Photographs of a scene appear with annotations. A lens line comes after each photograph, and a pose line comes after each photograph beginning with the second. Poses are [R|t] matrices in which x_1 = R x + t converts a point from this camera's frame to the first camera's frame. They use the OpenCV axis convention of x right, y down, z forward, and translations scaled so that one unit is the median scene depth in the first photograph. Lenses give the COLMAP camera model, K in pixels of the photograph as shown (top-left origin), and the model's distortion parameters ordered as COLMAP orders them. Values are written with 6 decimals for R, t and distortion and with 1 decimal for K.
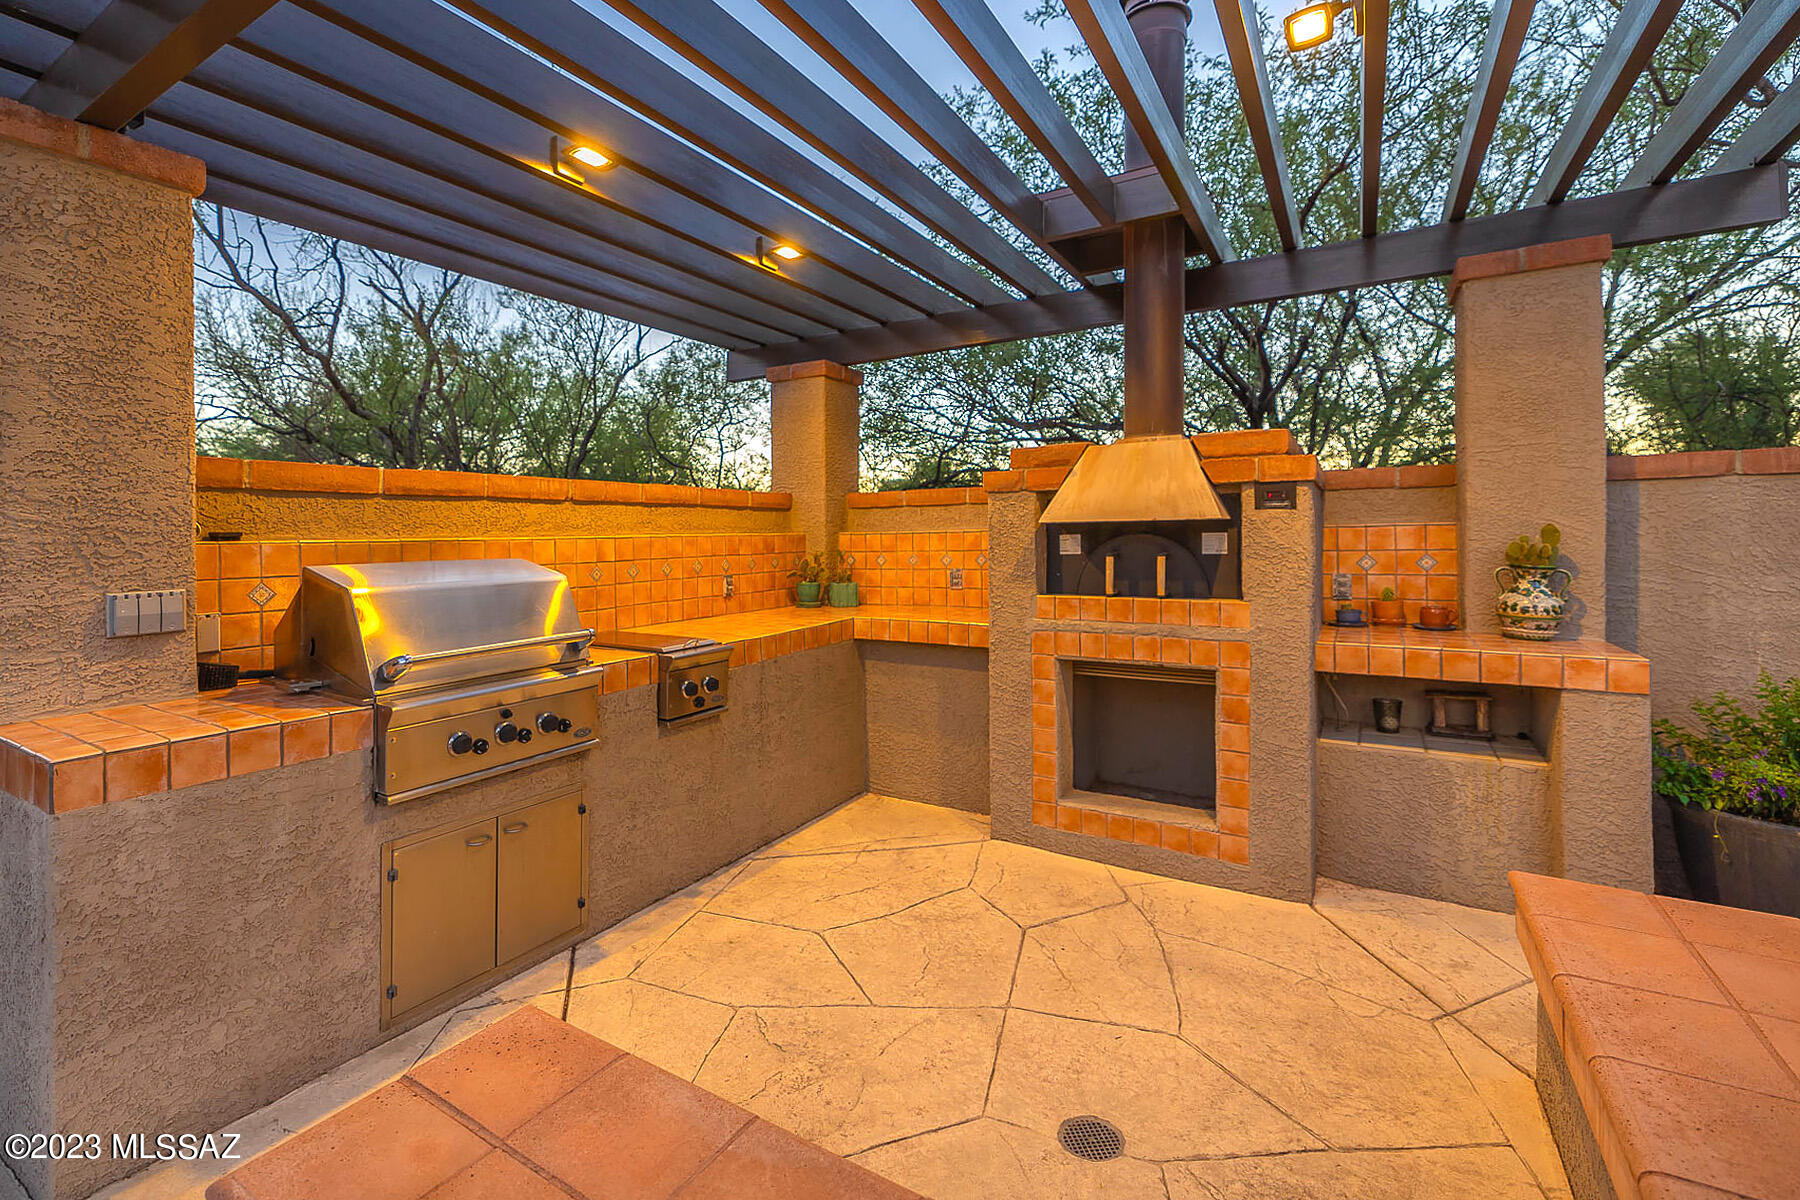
lens RADIAL K [[788.7, 0, 891.6], [0, 788.7, 539.6], [0, 0, 1]] dist [0.000536, -0.000014]
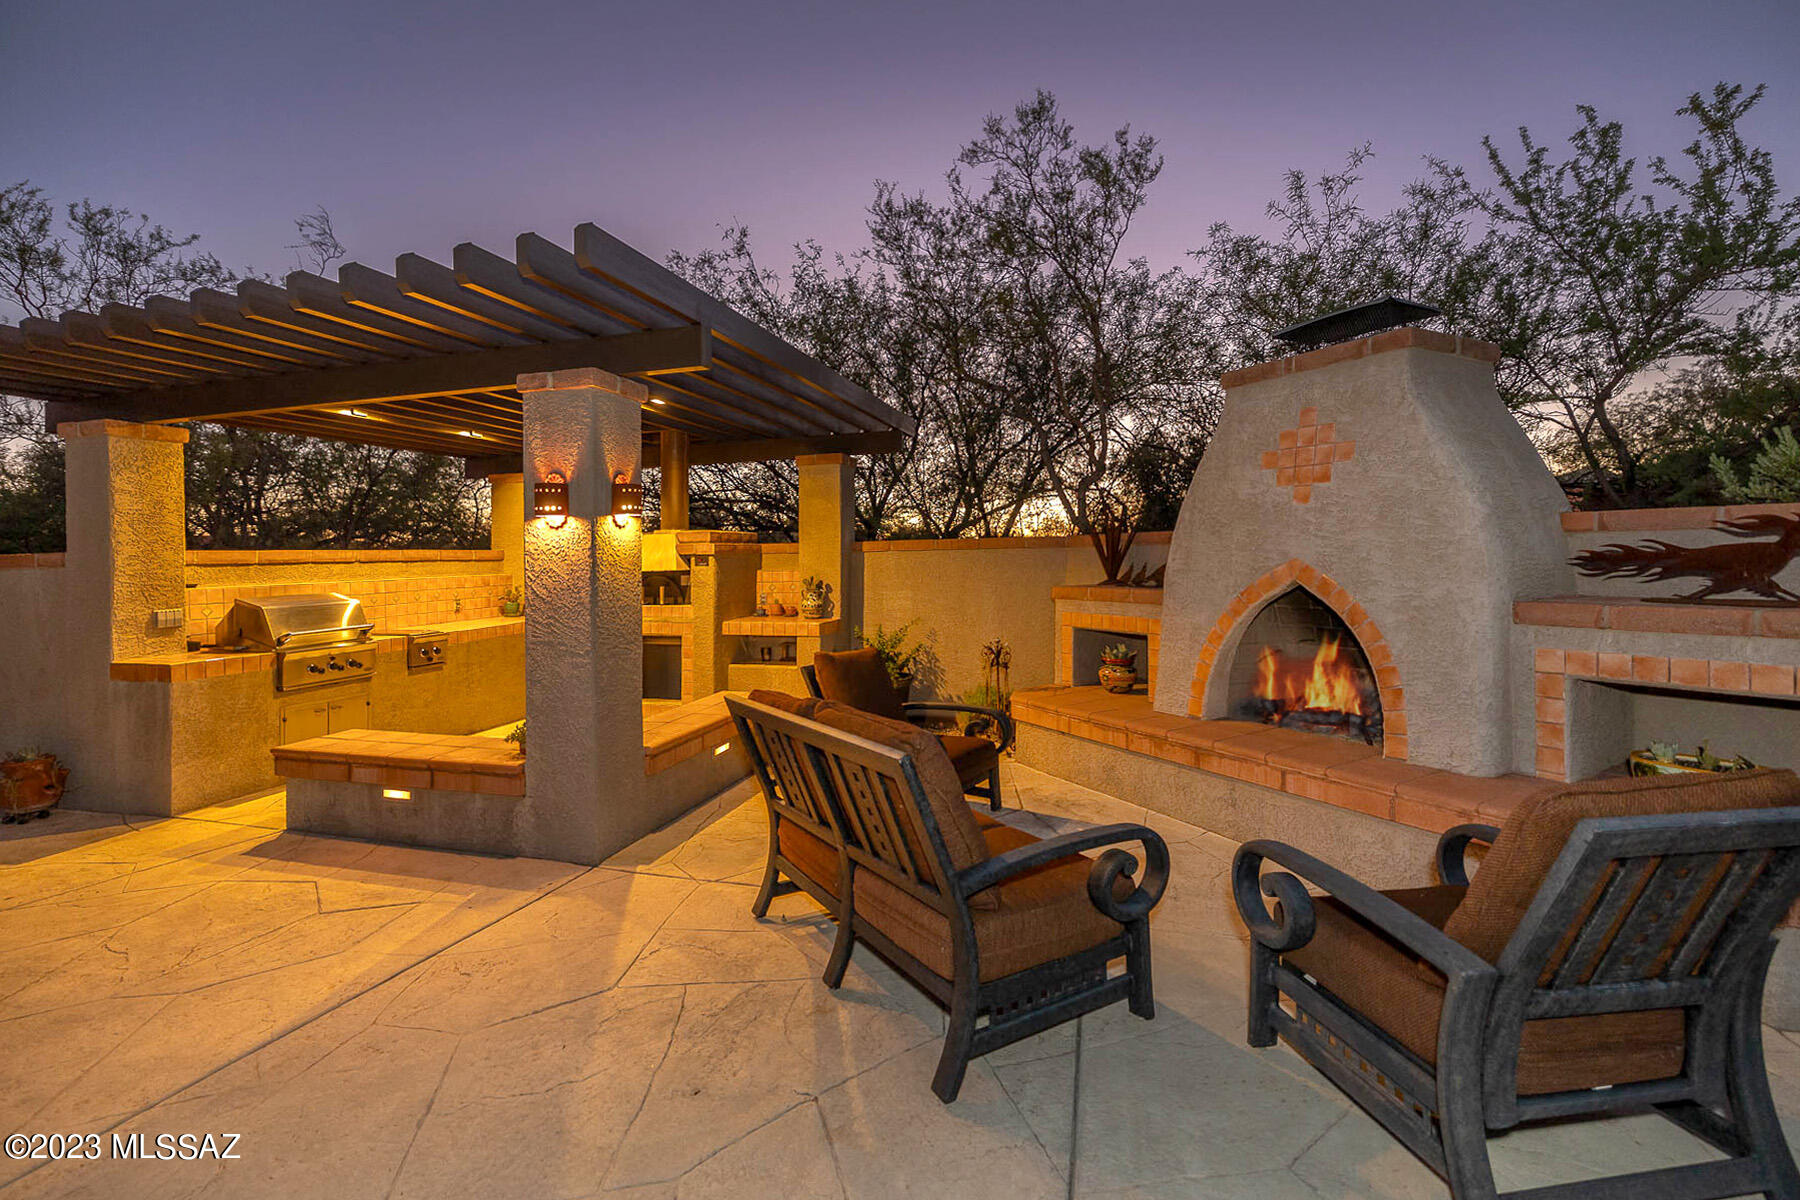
lens RADIAL K [[773.6, 0, 900.9], [0, 773.6, 556.1], [0, 0, 1]] dist [-0.000817, -0.000166]
pose [[0.969947, -0.007341, 0.243207, 0.509909], [0.009095, 0.999940, -0.006090, -0.049395], [-0.243148, 0.008119, 0.969955, -1.406547]]
